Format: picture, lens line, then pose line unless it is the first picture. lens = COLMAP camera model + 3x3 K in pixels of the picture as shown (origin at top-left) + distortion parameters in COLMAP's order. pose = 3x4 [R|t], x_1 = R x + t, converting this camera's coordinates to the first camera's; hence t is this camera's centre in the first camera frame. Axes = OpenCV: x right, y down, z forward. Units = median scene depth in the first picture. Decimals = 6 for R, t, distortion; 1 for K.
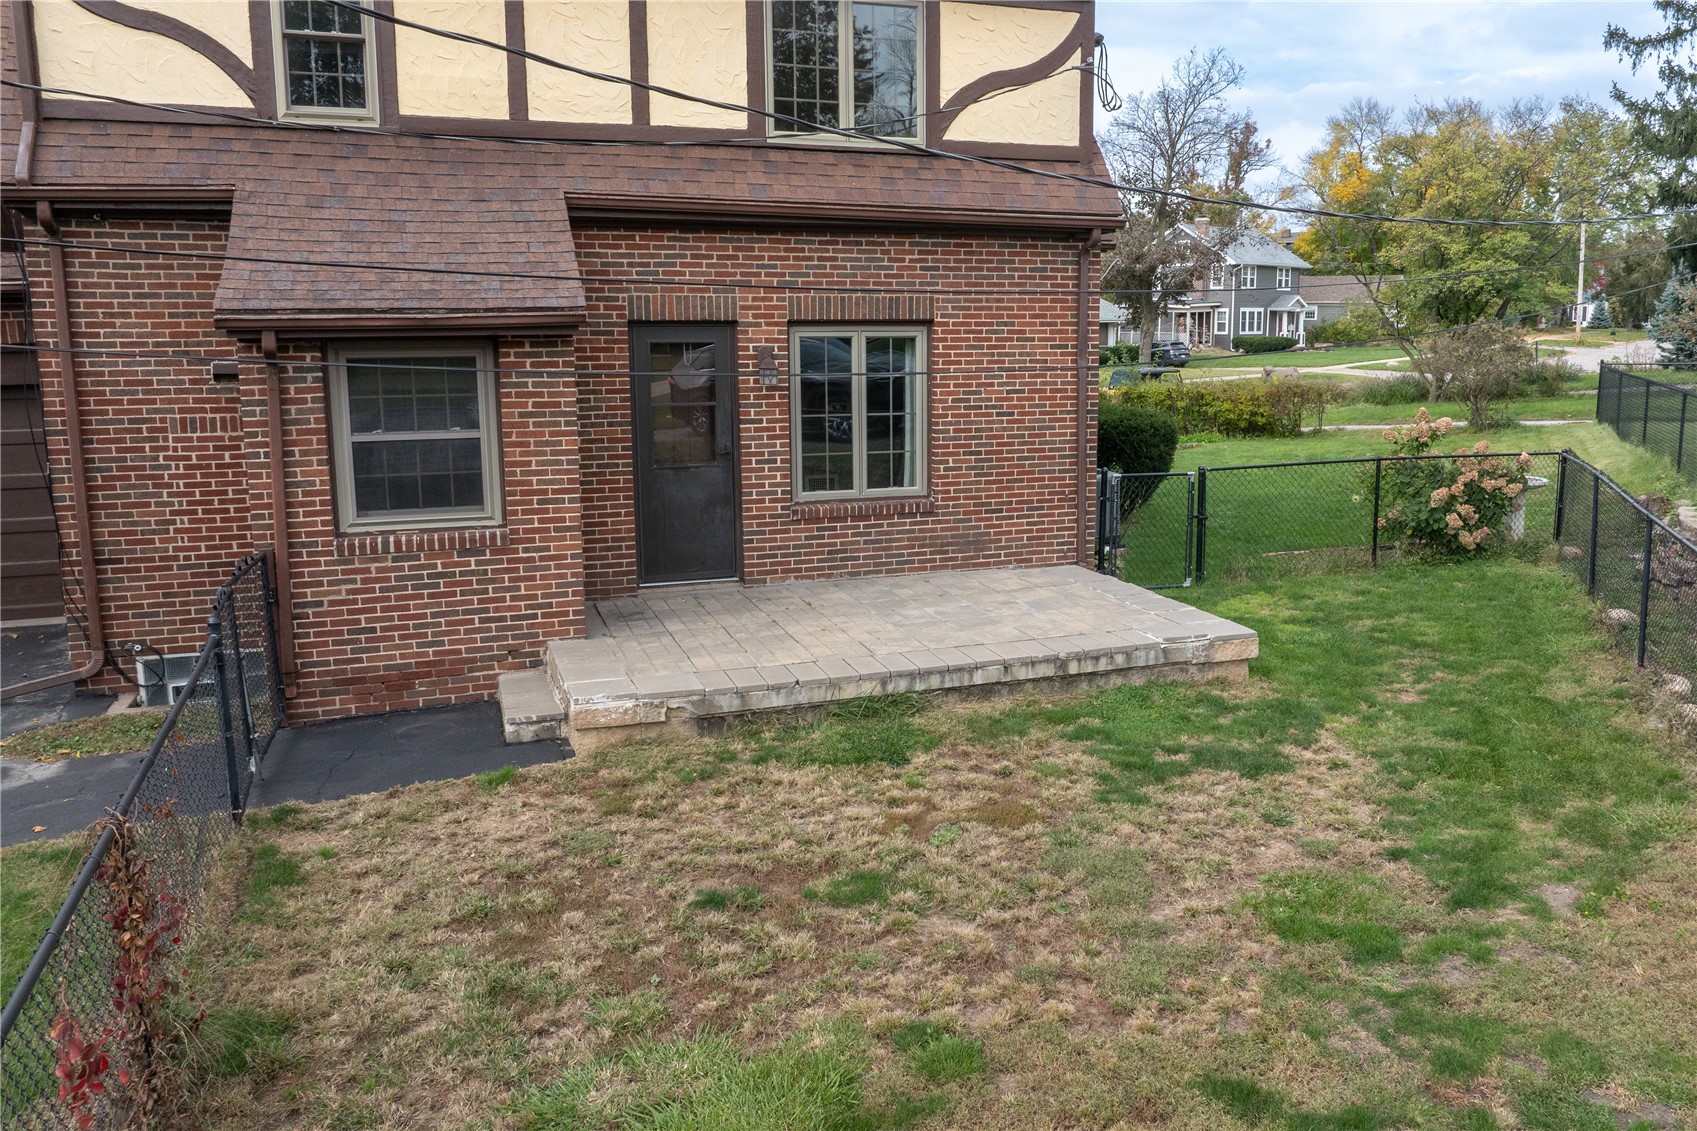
lens RADIAL K [[1350.0, 0, 931.7], [0, 1350.0, 542.1], [0, 0, 1]] dist [-0.027861, -0.008562]
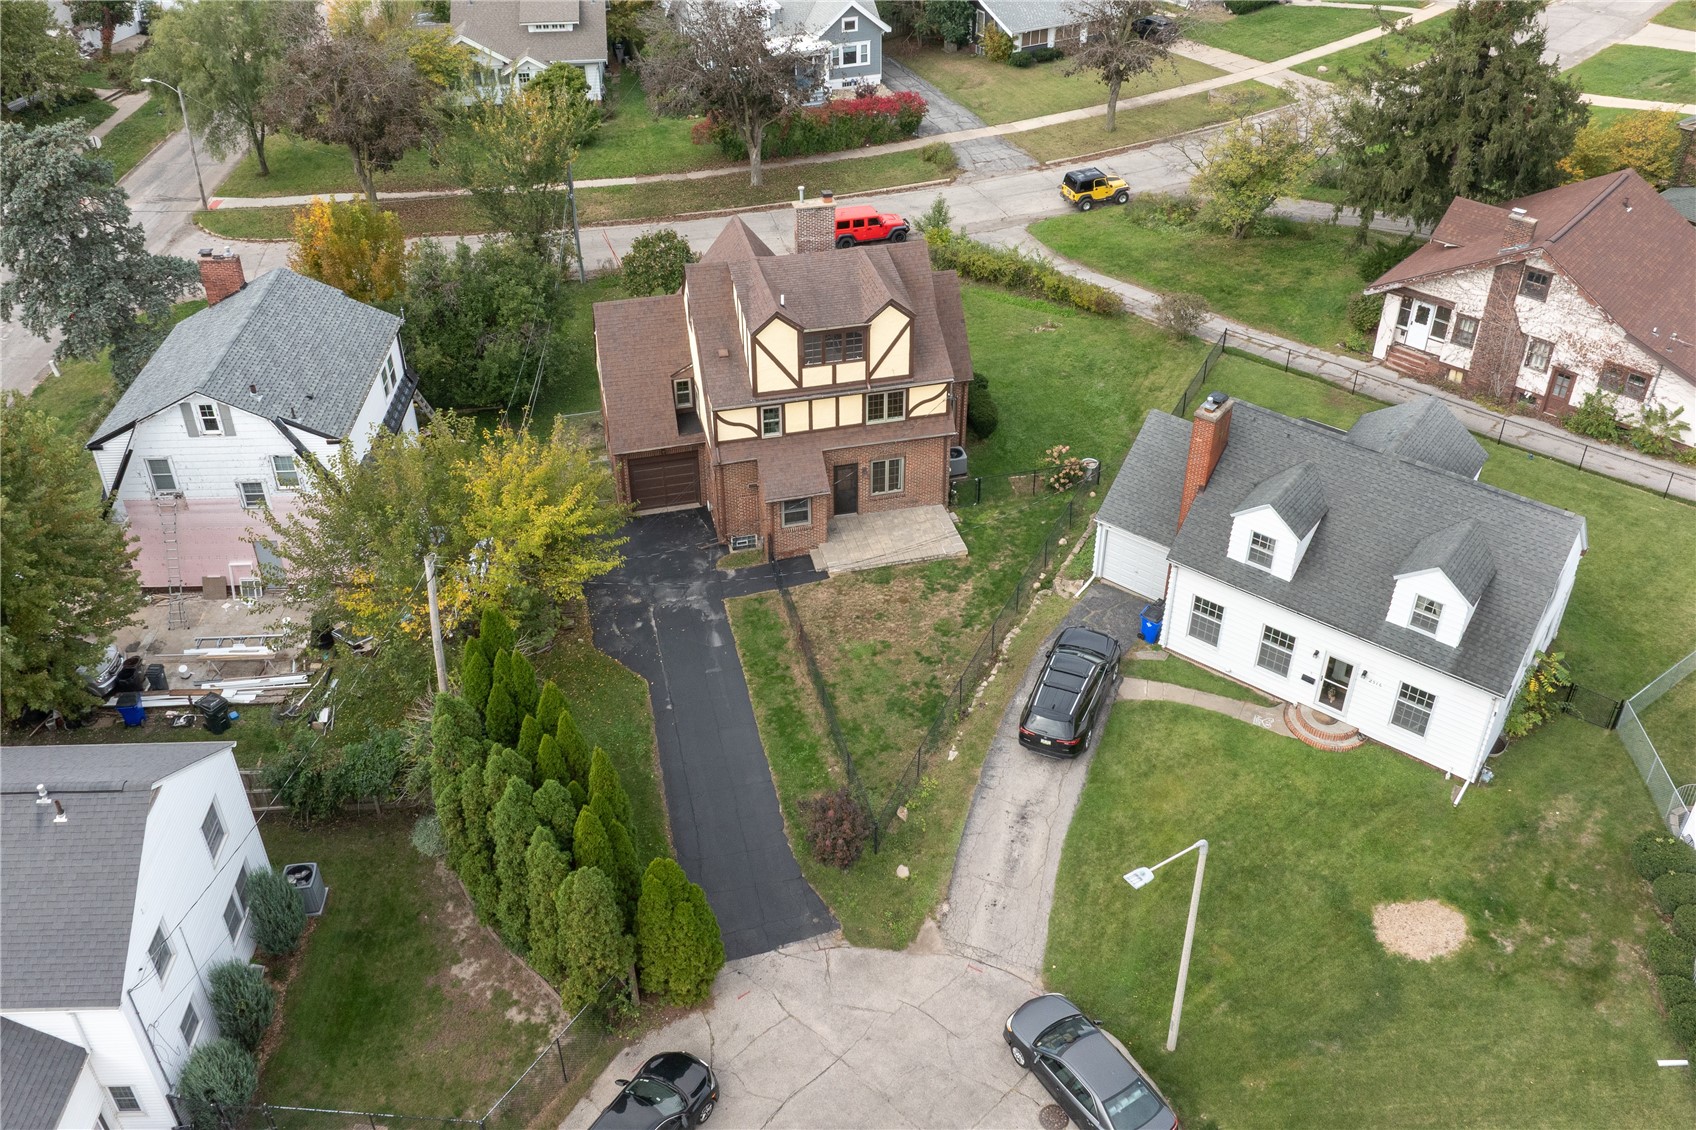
lens RADIAL K [[1349.2, 0, 839.4], [0, 1349.2, 558.2], [0, 0, 1]] dist [-0.027861, -0.008562]
pose [[0.992675, 0.068267, -0.099675, 0.232793], [-0.018584, 0.901510, 0.432359, -1.676514], [0.119374, -0.427339, 0.896176, -2.848616]]
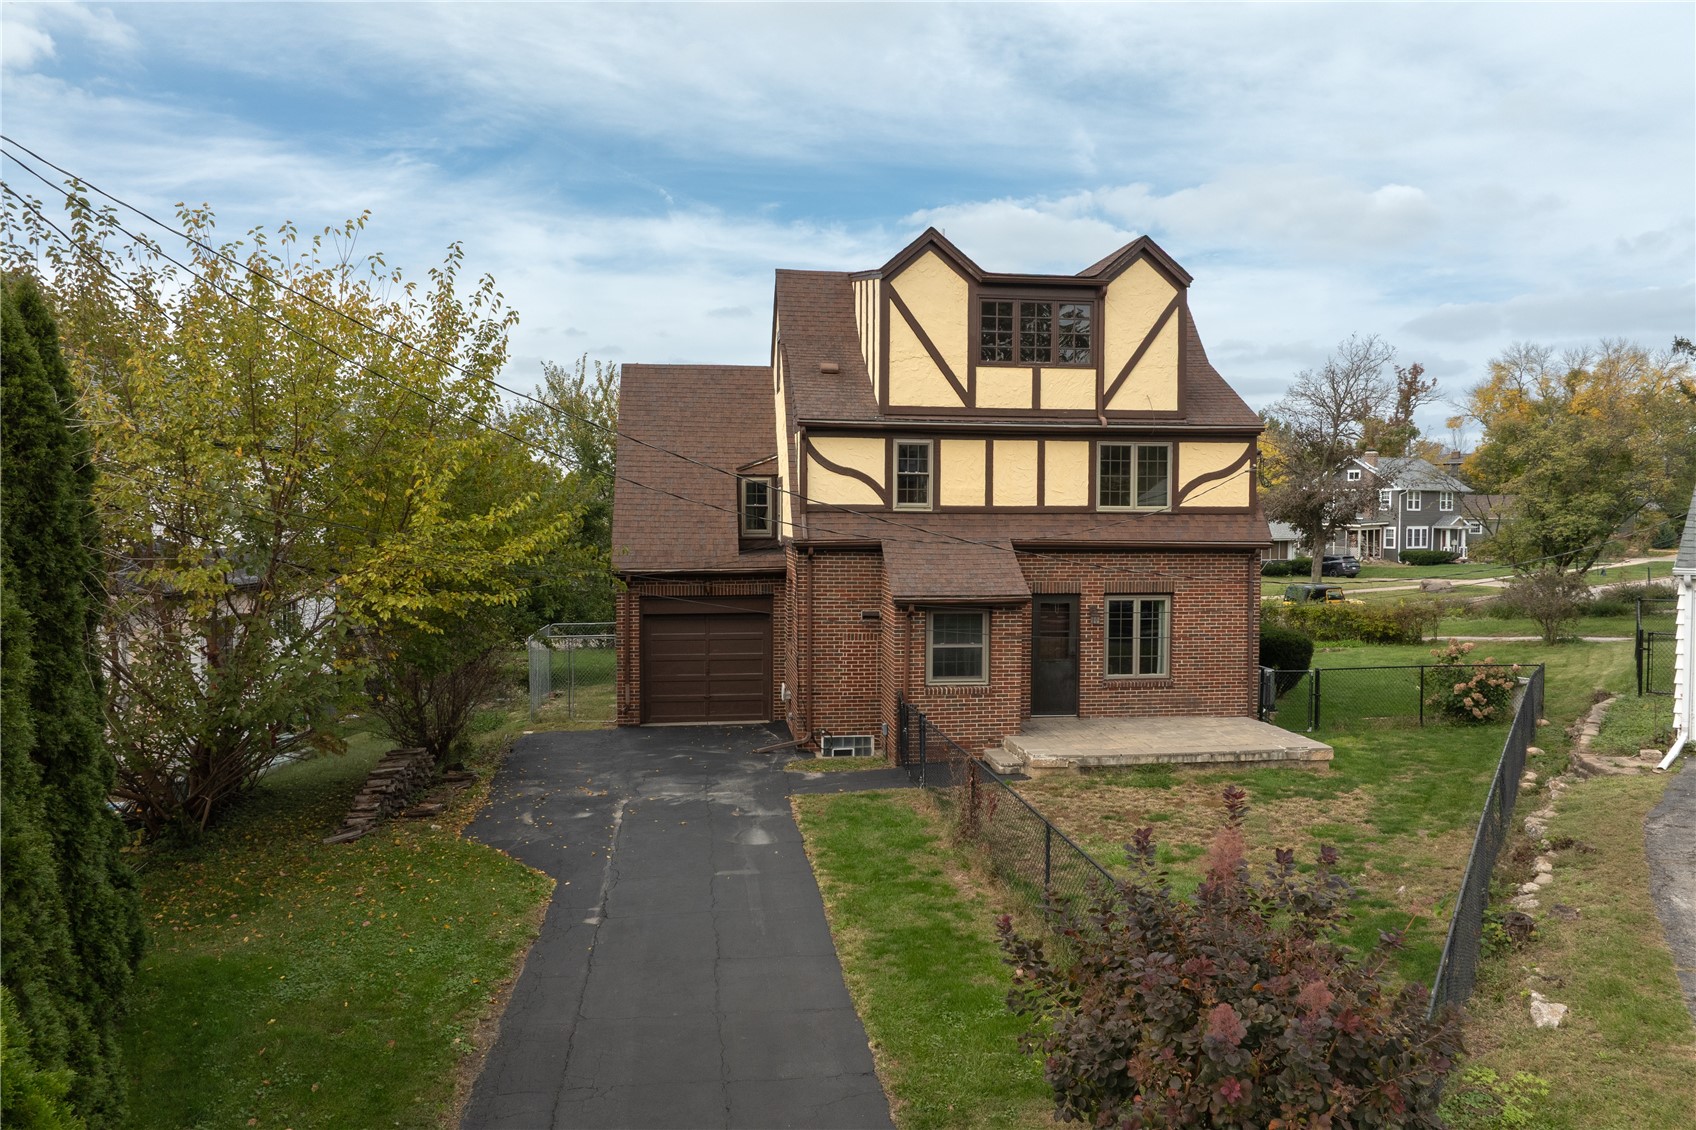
lens RADIAL K [[1215.3, 0, 836.6], [0, 1215.3, 559.4], [0, 0, 1]] dist [-0.036108, -0.007889]
pose [[0.972582, 0.013015, -0.232197, -0.072832], [-0.042568, 0.991528, -0.122720, 0.034265], [0.228632, 0.129240, 0.964896, -0.928242]]
